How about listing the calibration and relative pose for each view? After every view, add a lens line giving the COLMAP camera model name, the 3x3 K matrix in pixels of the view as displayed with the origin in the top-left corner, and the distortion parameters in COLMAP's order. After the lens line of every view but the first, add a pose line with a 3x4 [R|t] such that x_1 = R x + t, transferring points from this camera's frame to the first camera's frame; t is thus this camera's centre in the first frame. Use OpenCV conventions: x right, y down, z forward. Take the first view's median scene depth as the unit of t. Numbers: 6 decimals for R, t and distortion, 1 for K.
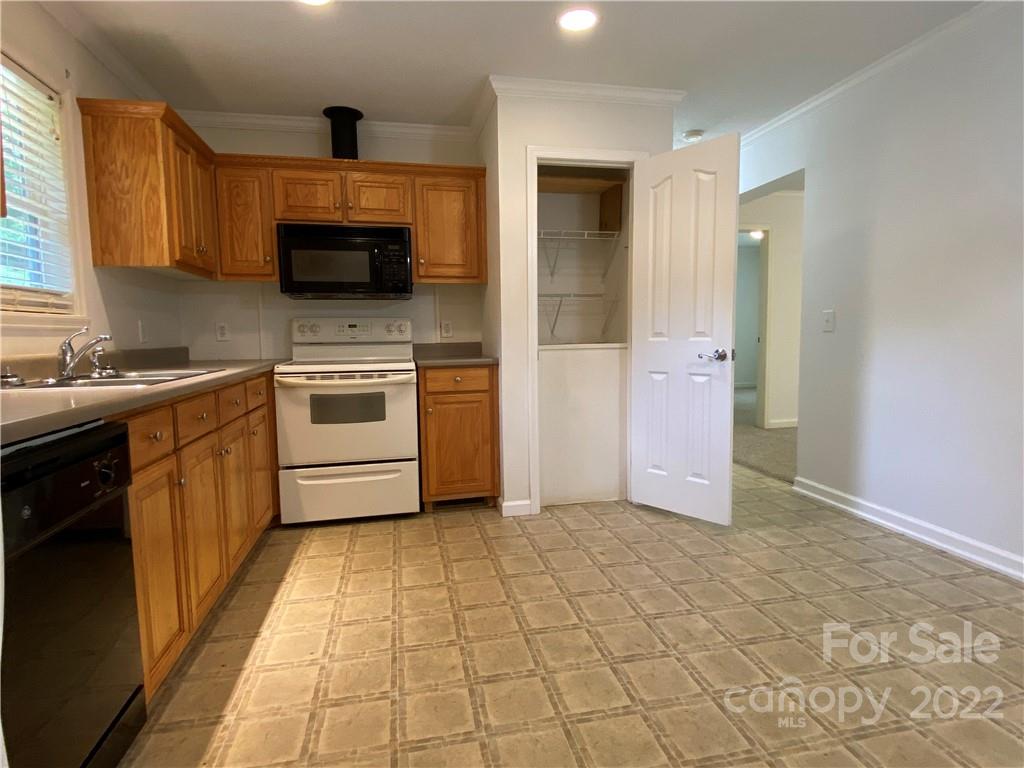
lens RADIAL K [[538.5, 0, 512.0], [0, 538.5, 384.0], [0, 0, 1]] dist [0.038830, -0.028153]
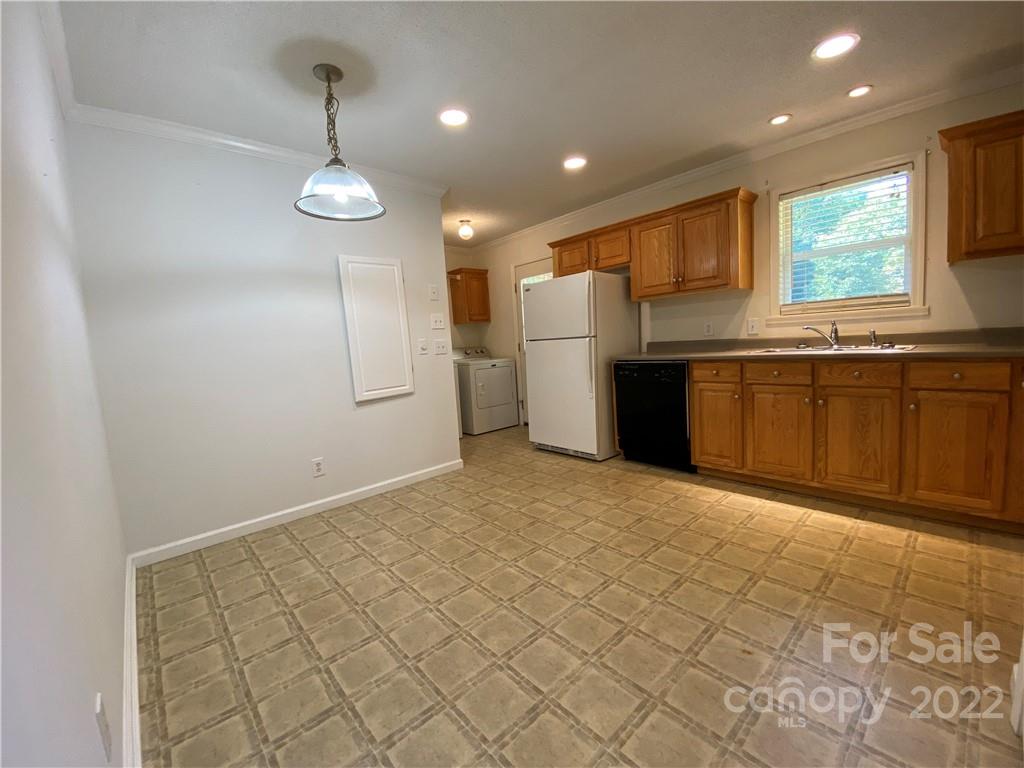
lens RADIAL K [[416.4, 0, 512.0], [0, 416.4, 384.0], [0, 0, 1]] dist [0.000093, -0.000123]
pose [[-0.858276, 0.123369, -0.498138, 0.614005], [0.029286, 0.980867, 0.192462, -0.136874], [0.512352, 0.150597, -0.845468, 1.160669]]
